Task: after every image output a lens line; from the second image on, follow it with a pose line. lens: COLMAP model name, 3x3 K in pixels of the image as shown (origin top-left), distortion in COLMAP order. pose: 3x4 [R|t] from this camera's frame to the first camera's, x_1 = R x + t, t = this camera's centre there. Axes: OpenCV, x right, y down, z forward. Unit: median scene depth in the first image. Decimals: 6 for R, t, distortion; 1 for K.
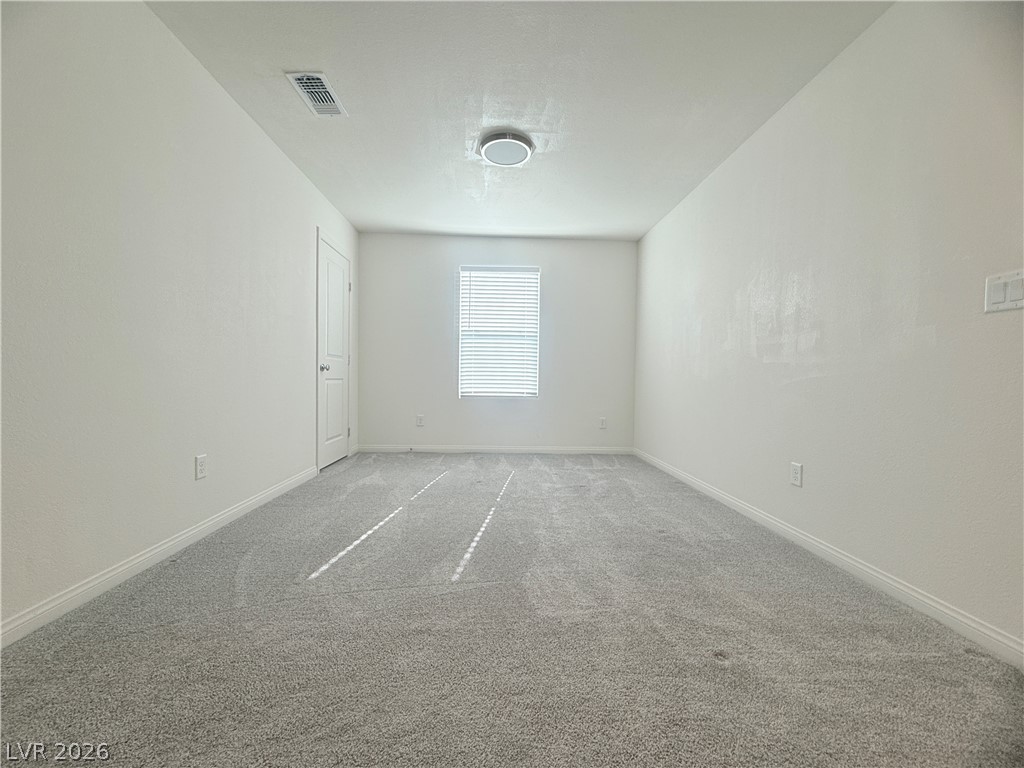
lens RADIAL K [[408.8, 0, 511.8], [0, 408.8, 385.7], [0, 0, 1]] dist [-0.000342, -0.000181]
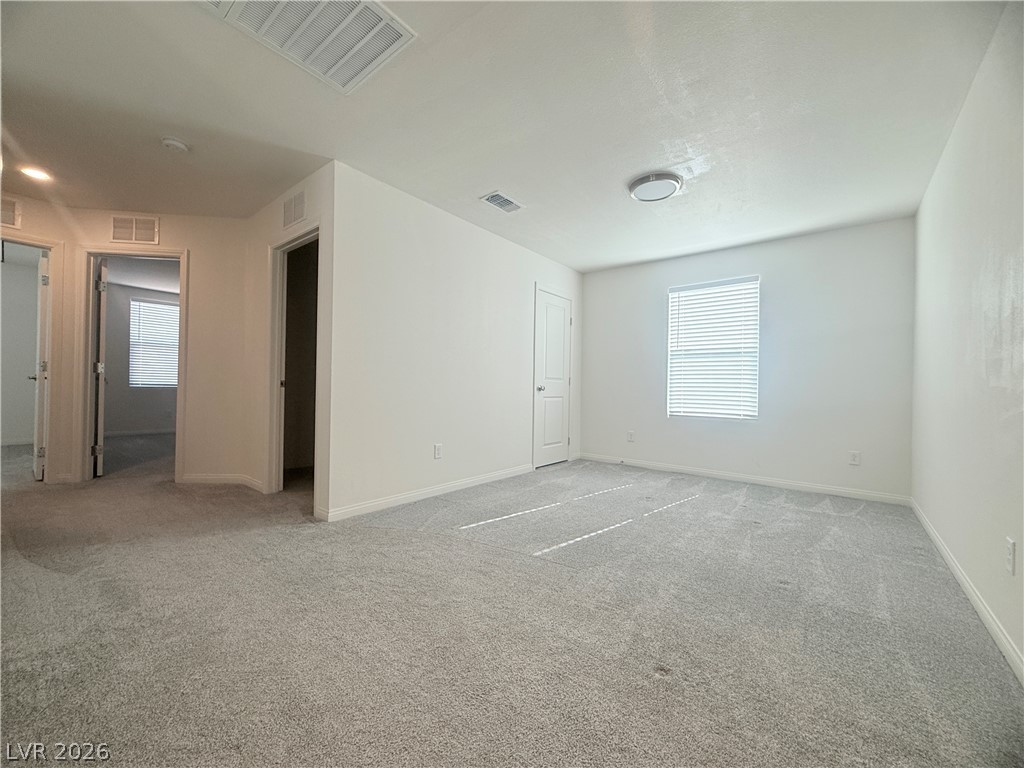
lens RADIAL K [[408.8, 0, 511.8], [0, 408.8, 385.7], [0, 0, 1]] dist [-0.000342, -0.000181]
pose [[0.751816, -0.002830, -0.659367, 0.360523], [-0.020455, 0.999409, -0.027612, -0.017098], [0.659055, 0.034247, 0.751314, -0.031775]]
